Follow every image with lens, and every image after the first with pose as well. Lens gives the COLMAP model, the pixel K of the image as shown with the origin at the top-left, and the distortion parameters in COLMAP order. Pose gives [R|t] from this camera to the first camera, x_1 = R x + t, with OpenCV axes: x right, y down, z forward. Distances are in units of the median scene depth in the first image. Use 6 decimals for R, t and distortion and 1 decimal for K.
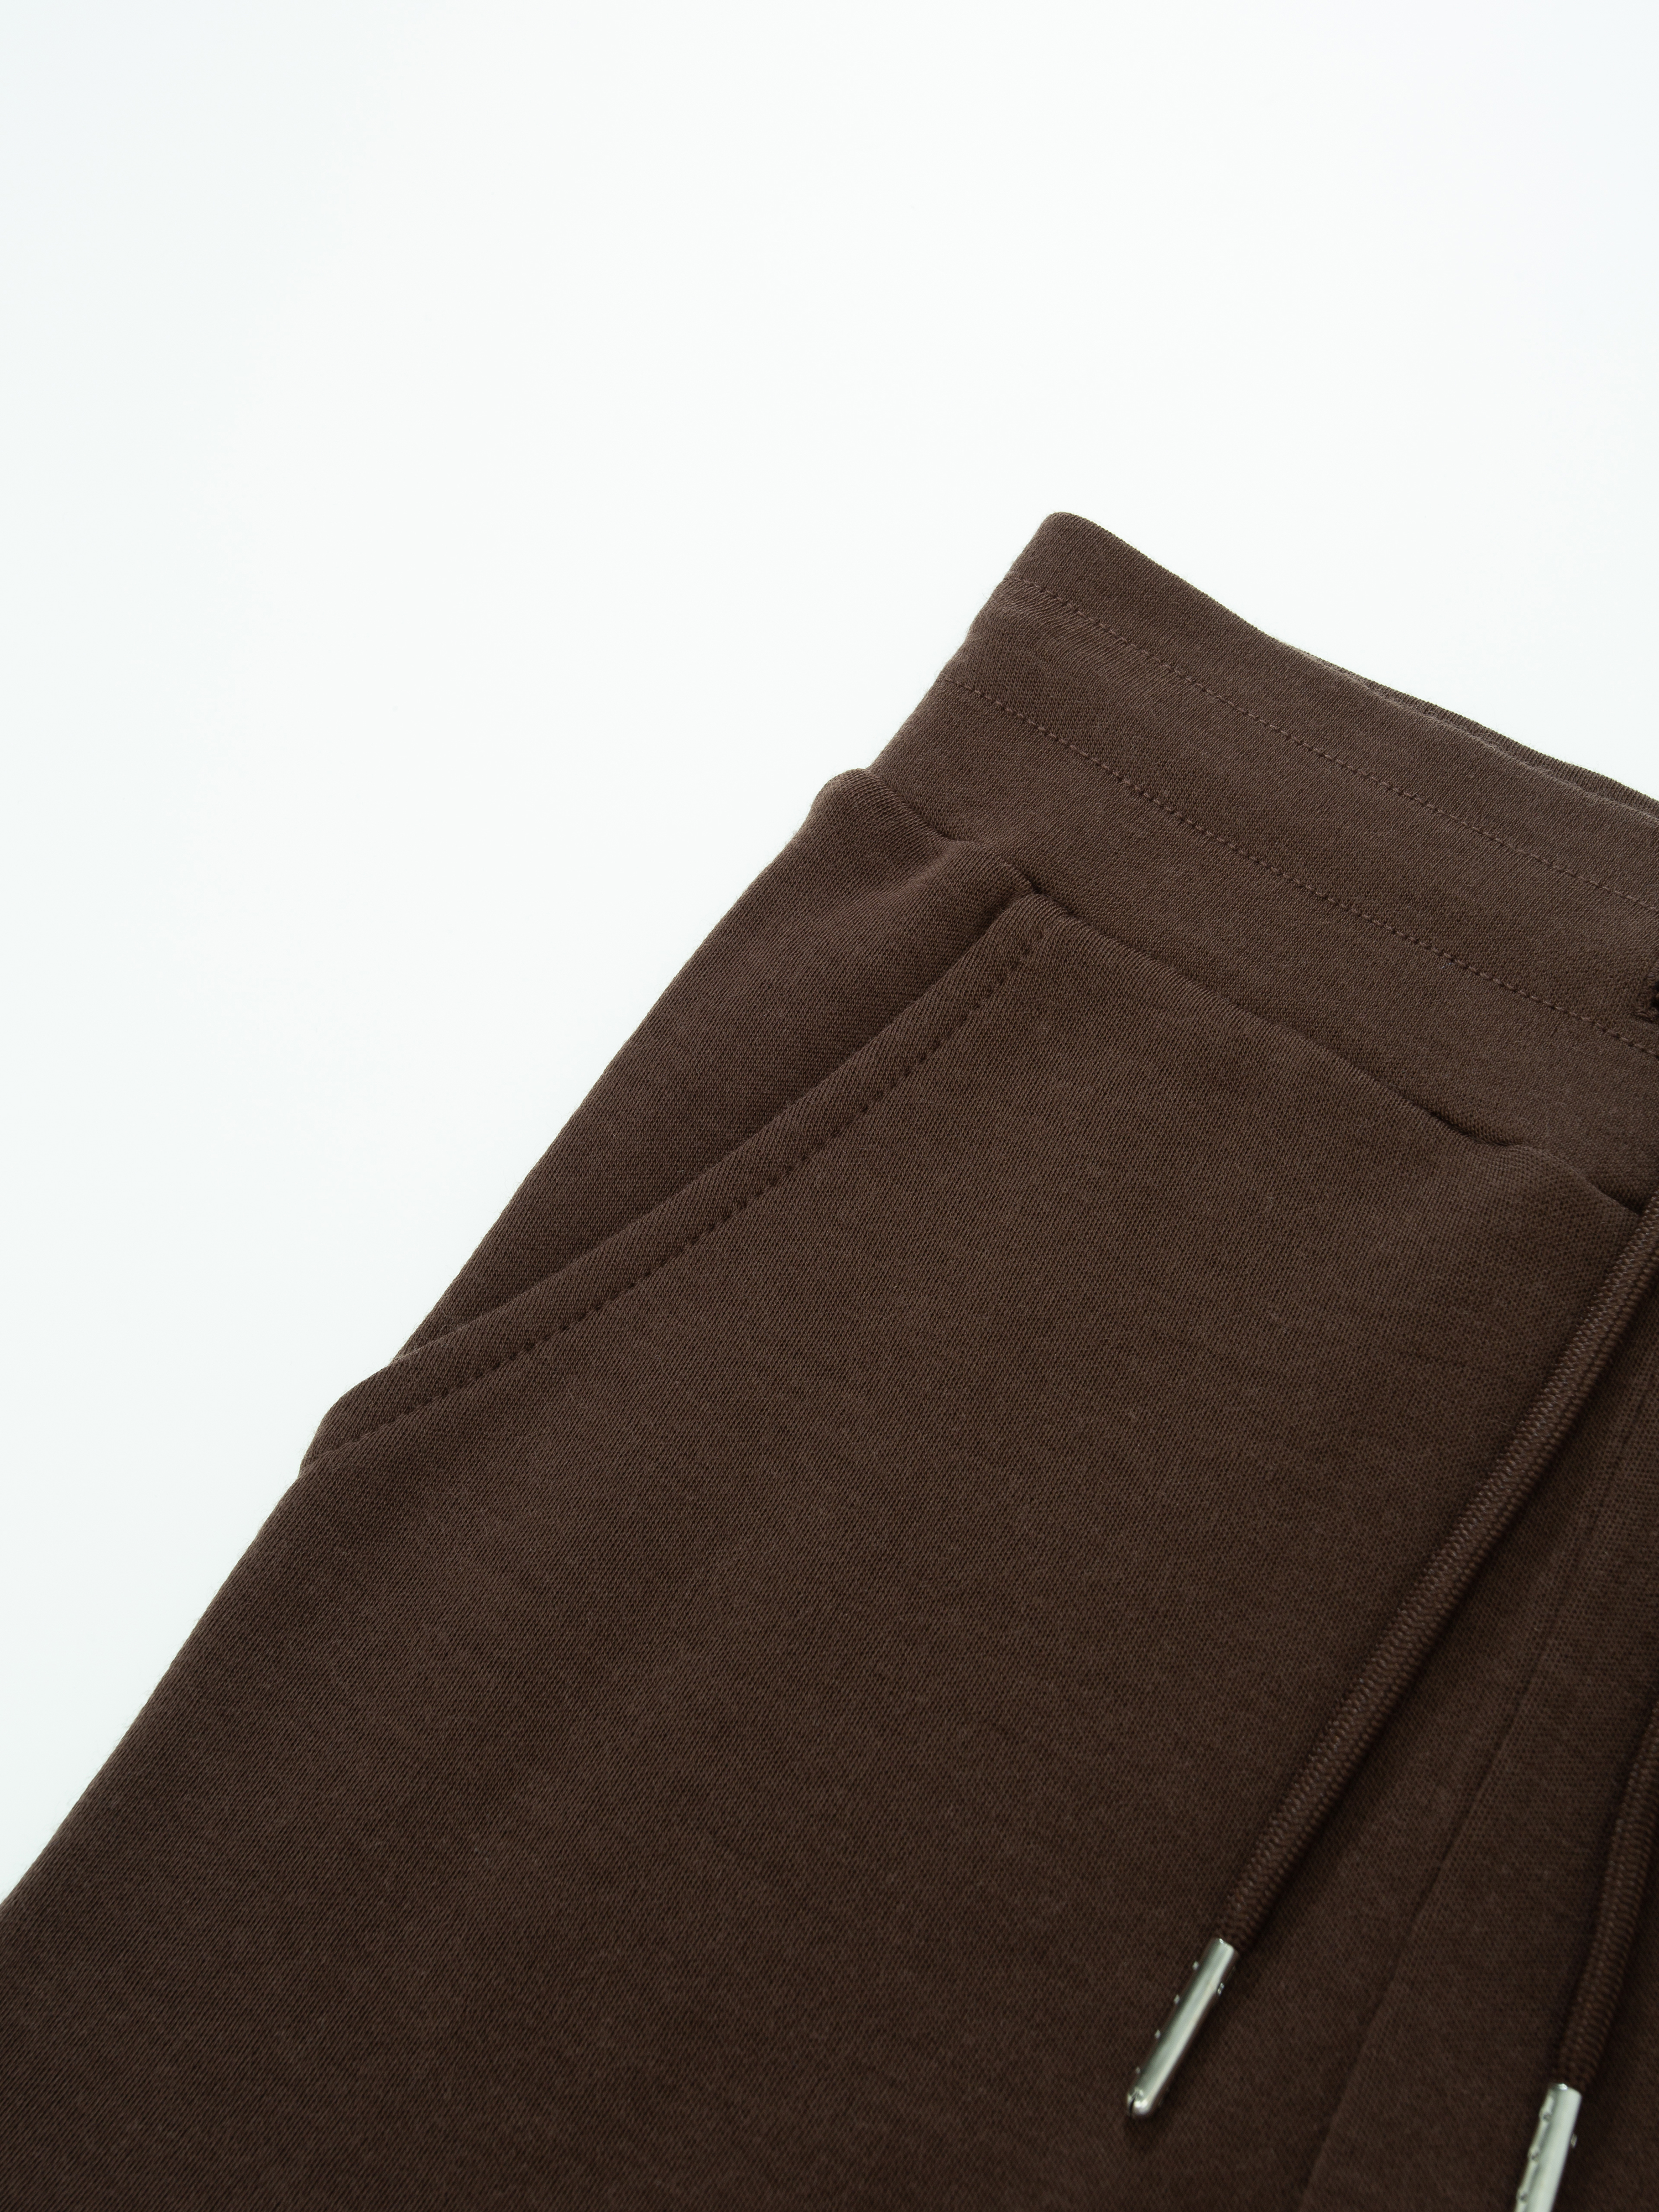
lens RADIAL K [[2446.8, 0, 829.5], [0, 2446.8, 1106.0], [0, 0, 1]] dist [0.020188, 0.073611]
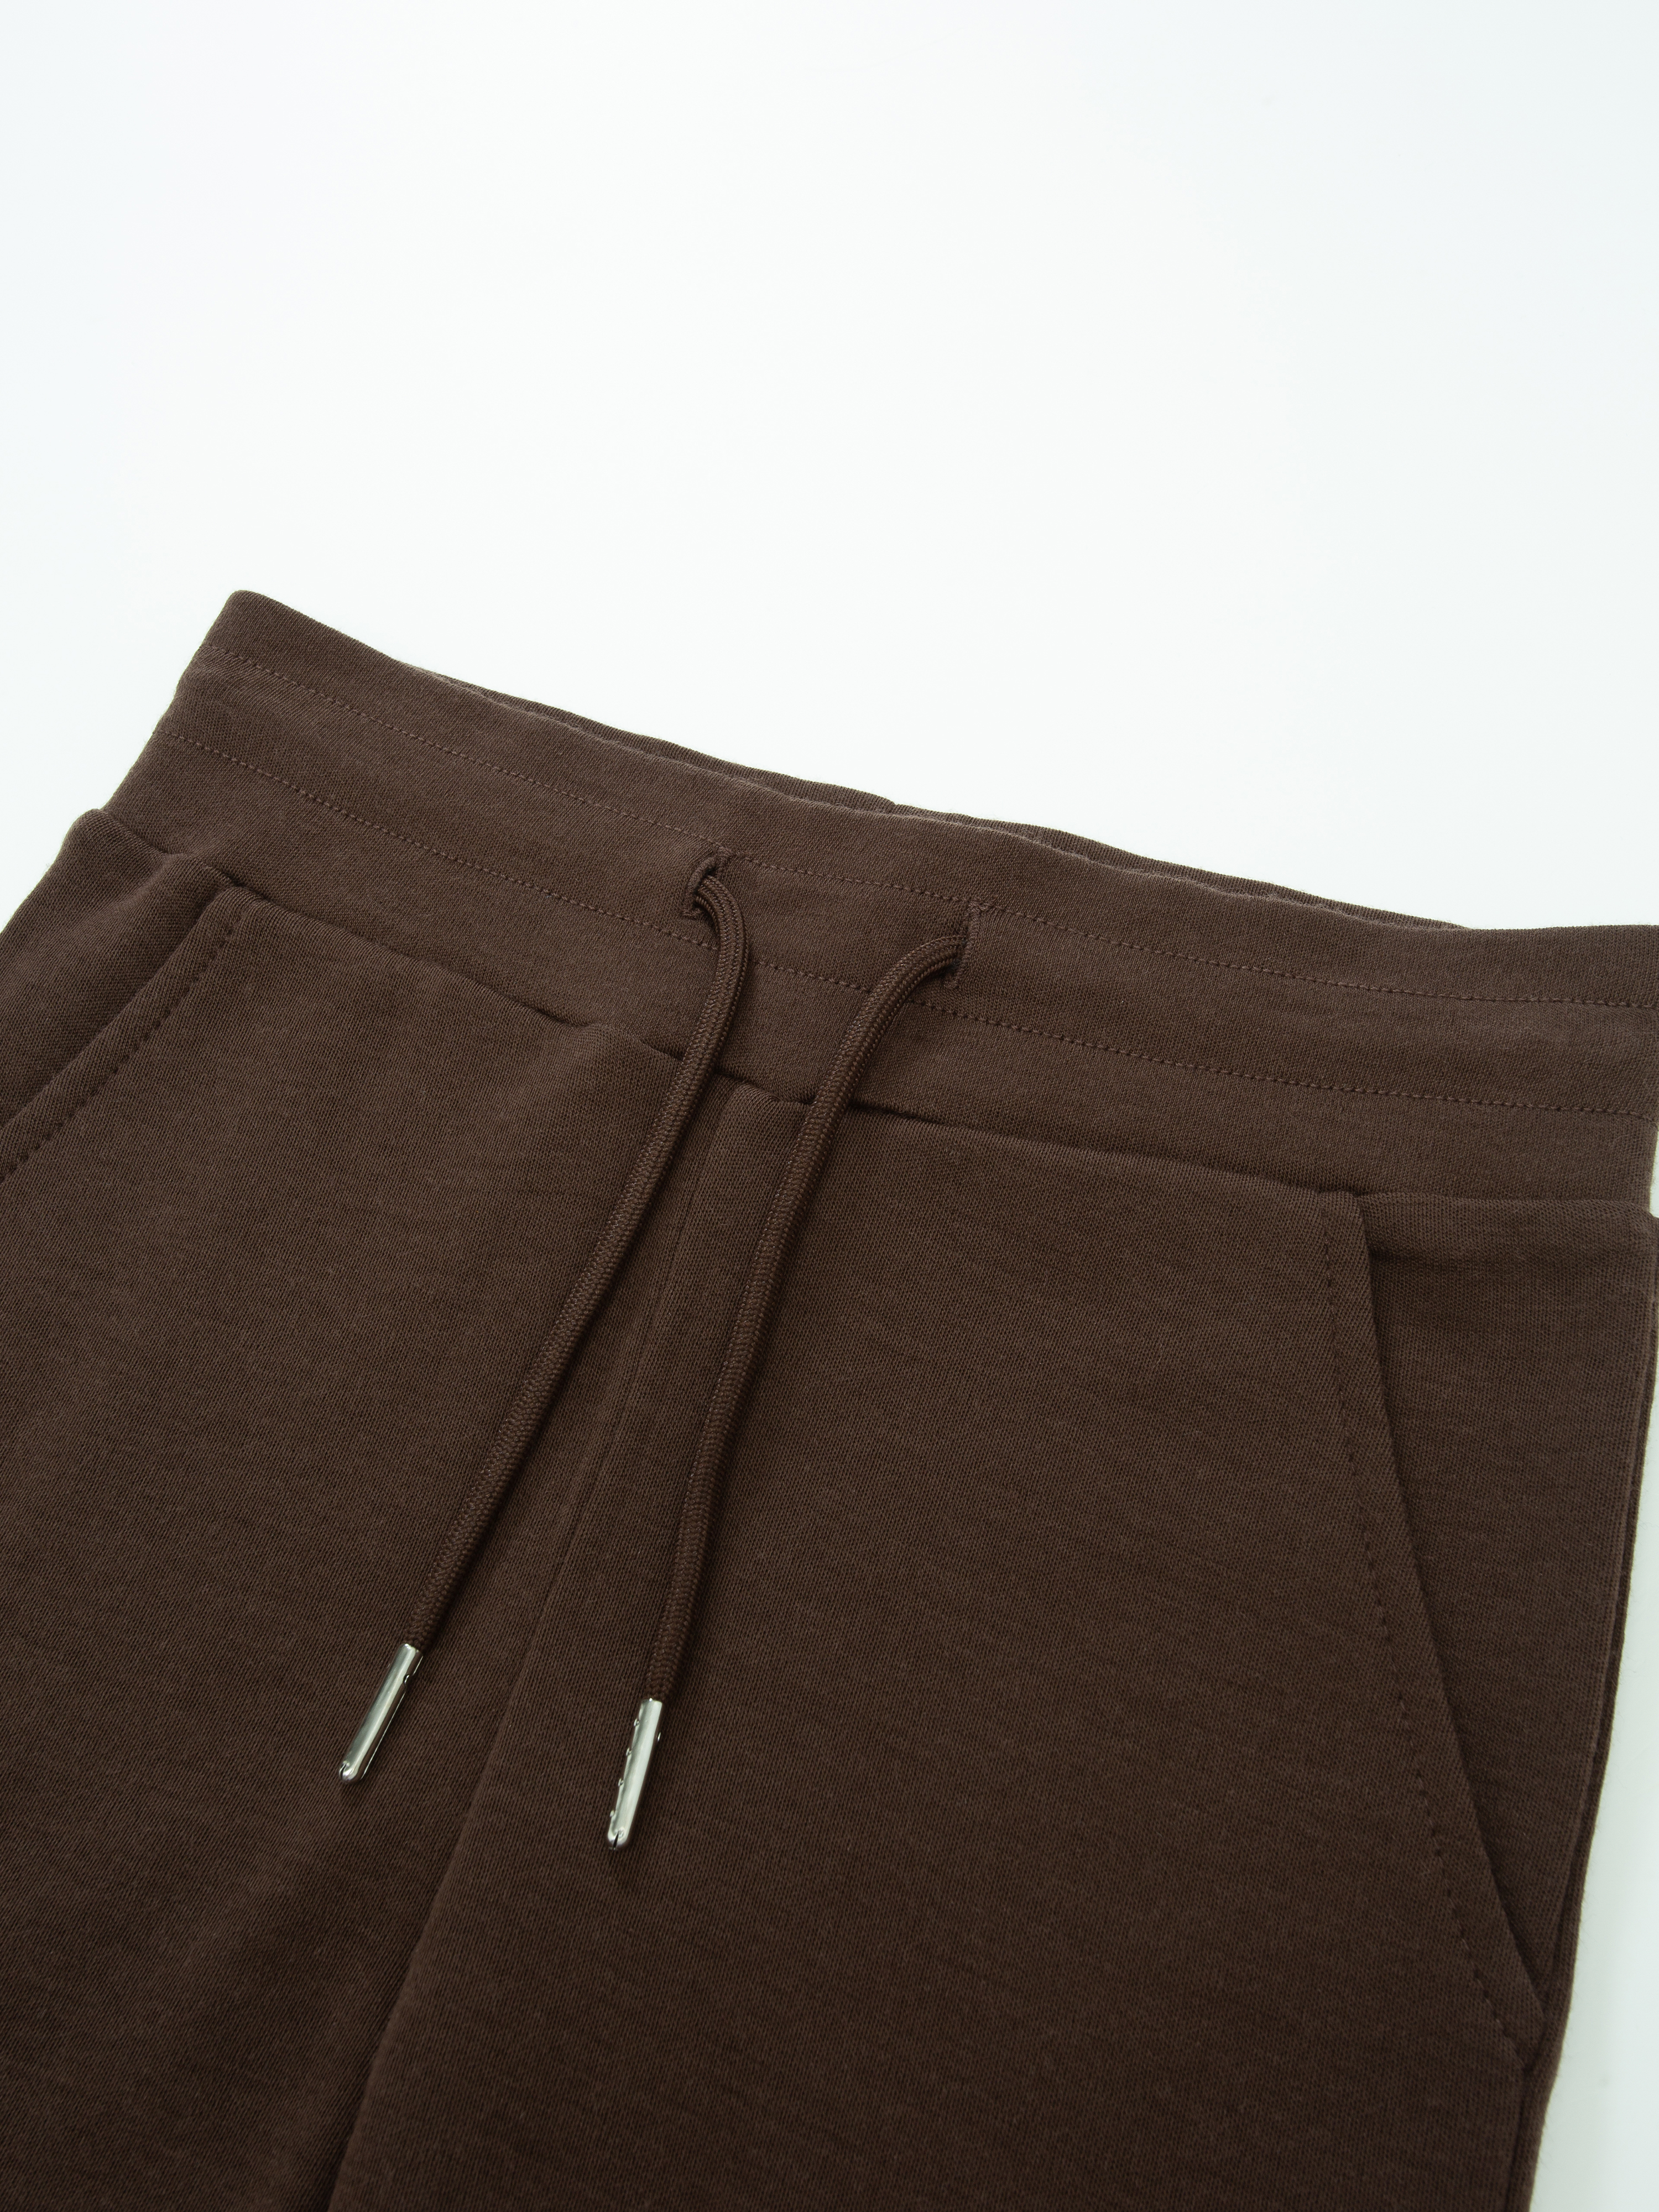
lens RADIAL K [[2137.6, 0, 829.5], [0, 2137.6, 1106.0], [0, 0, 1]] dist [-0.004564, 0.078028]
pose [[0.984499, -0.144910, 0.098811, 0.278250], [0.145027, 0.989409, 0.006034, 0.069277], [-0.098639, 0.008390, 0.995088, -0.155876]]
